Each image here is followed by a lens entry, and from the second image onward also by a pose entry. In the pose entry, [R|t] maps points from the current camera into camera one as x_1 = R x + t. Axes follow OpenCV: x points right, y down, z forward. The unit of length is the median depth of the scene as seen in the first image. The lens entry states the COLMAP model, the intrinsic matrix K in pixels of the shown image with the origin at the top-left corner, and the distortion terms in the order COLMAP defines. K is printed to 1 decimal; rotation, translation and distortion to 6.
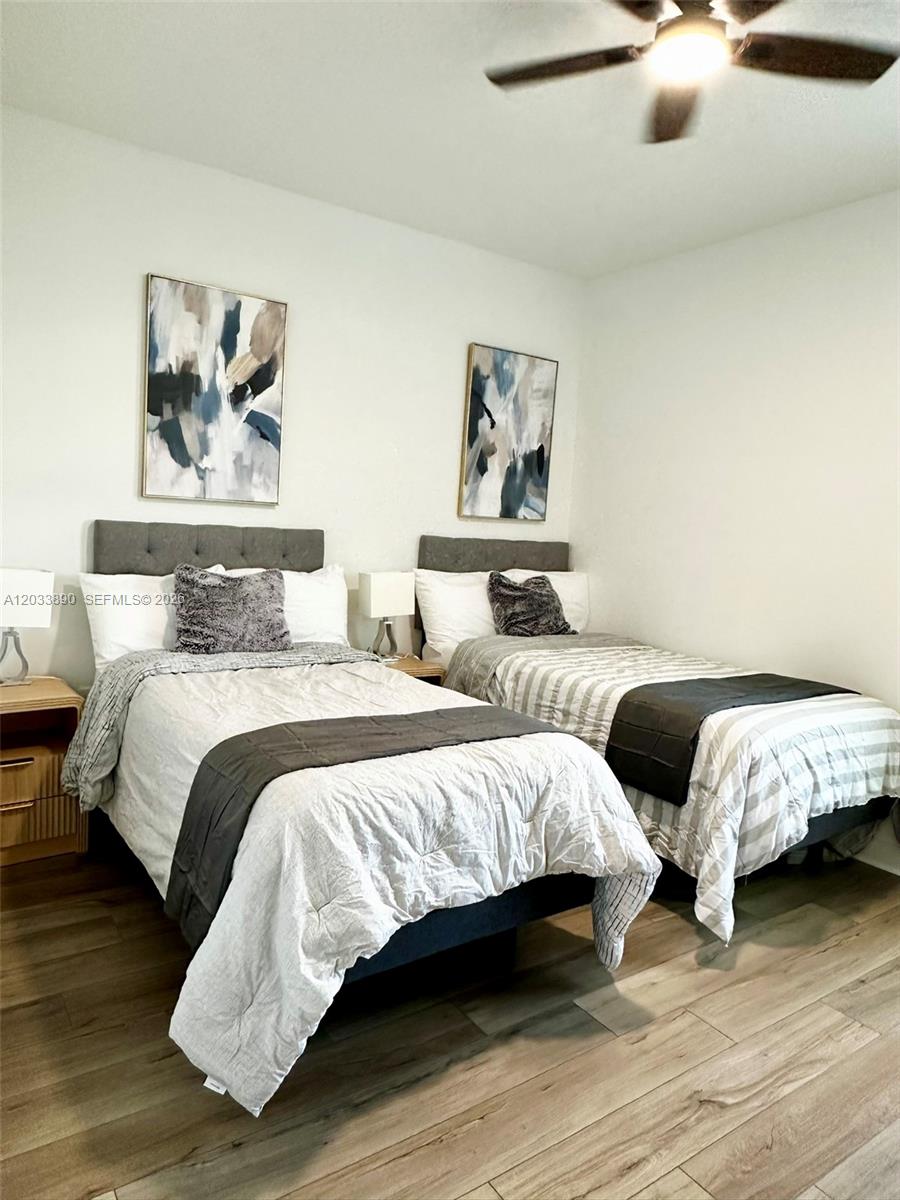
lens RADIAL K [[784.2, 0, 437.6], [0, 784.2, 597.1], [0, 0, 1]] dist [-0.001786, 0.006693]
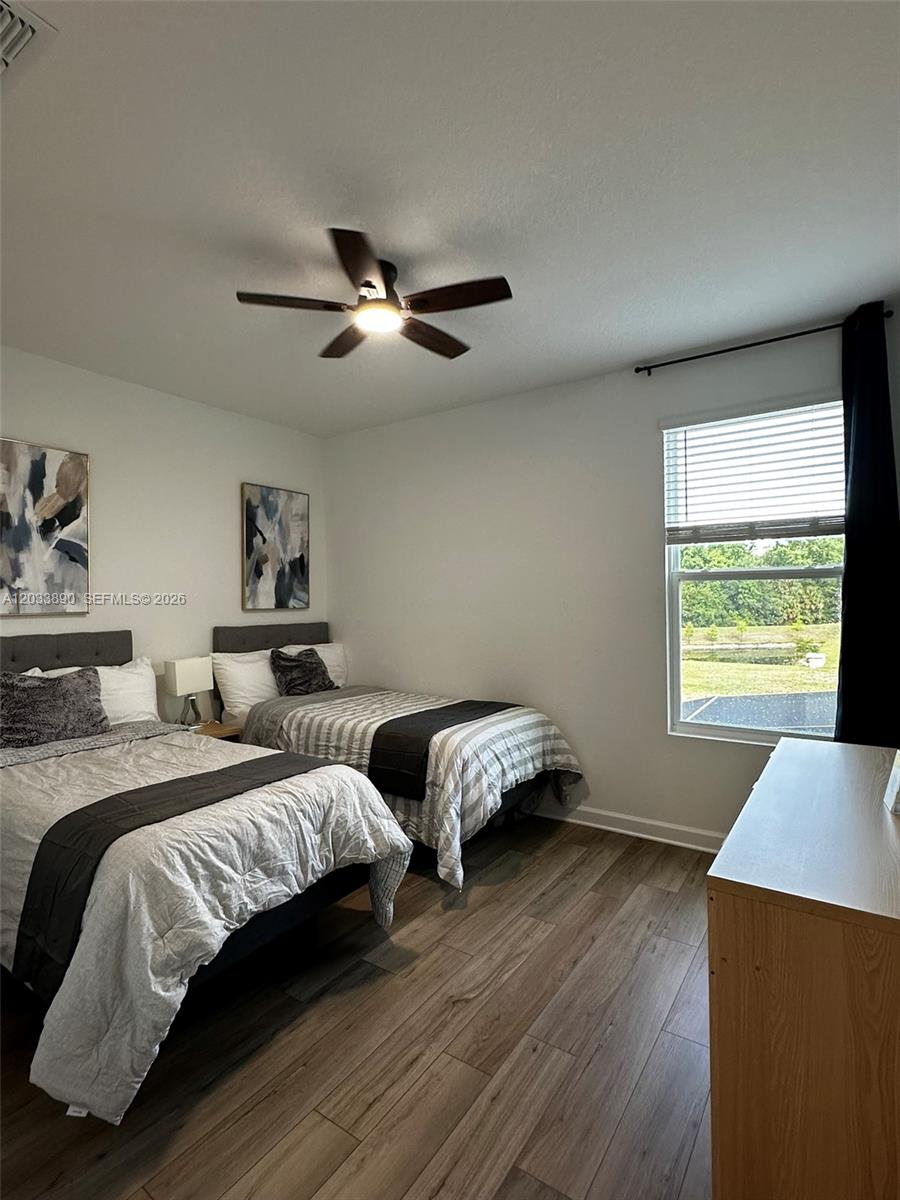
lens RADIAL K [[588.7, 0, 439.0], [0, 588.7, 600.1], [0, 0, 1]] dist [0.003376, -0.000654]
pose [[0.934416, -0.070048, 0.349229, -0.012650], [0.102181, 0.991977, -0.074432, -0.014498], [-0.341214, 0.105235, 0.934076, -0.054727]]
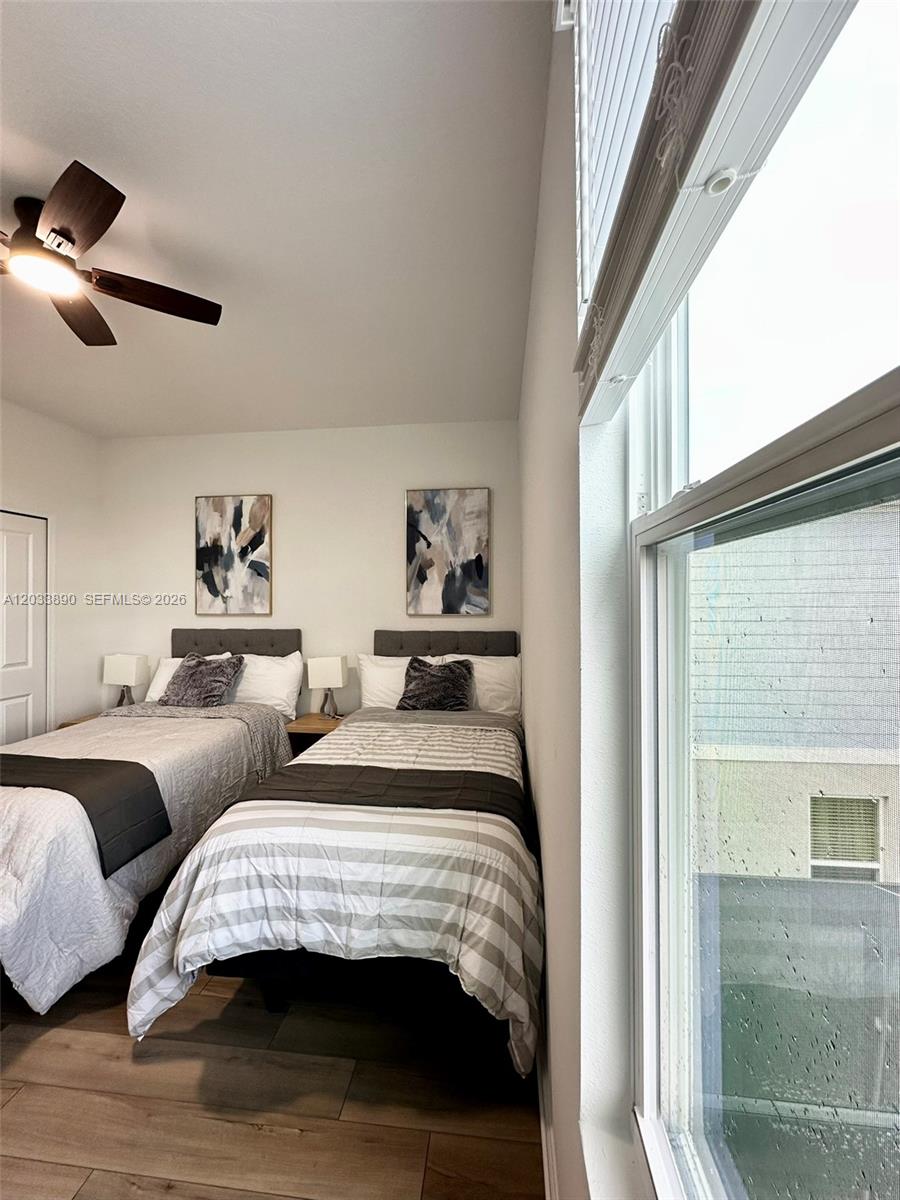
lens RADIAL K [[476.4, 0, 446.7], [0, 476.4, 600.1], [0, 0, 1]] dist [-0.008456, 0.000316]
pose [[0.763017, -0.068176, -0.642773, 0.757035], [-0.017657, 0.991853, -0.126161, -0.031800], [0.646138, 0.107613, 0.755596, 0.520230]]
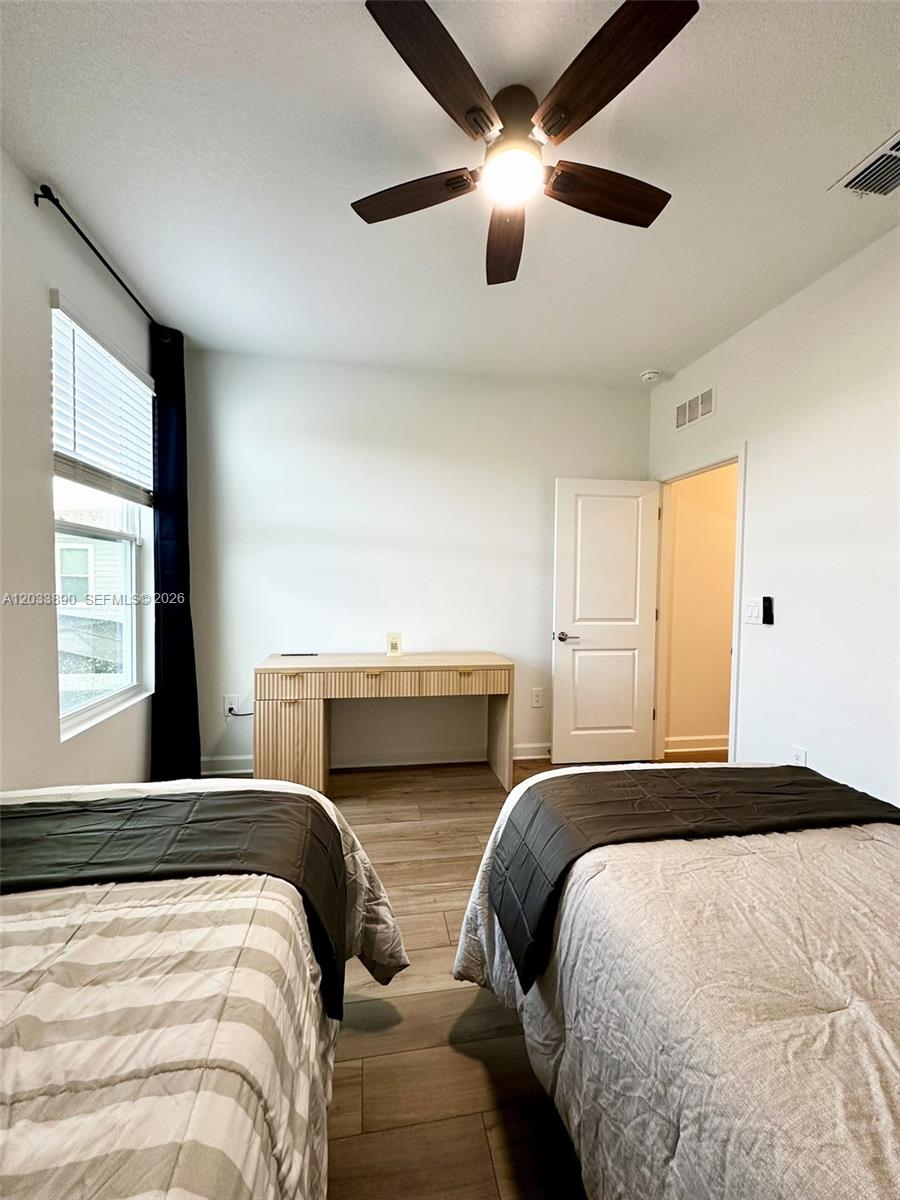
lens RADIAL K [[476.4, 0, 448.3], [0, 476.4, 598.1], [0, 0, 1]] dist [-0.008456, 0.000316]
pose [[-0.907205, -0.085783, 0.411851, 0.032784], [-0.023115, 0.987675, 0.154802, -0.092776], [-0.420054, 0.130917, -0.898006, 1.028538]]
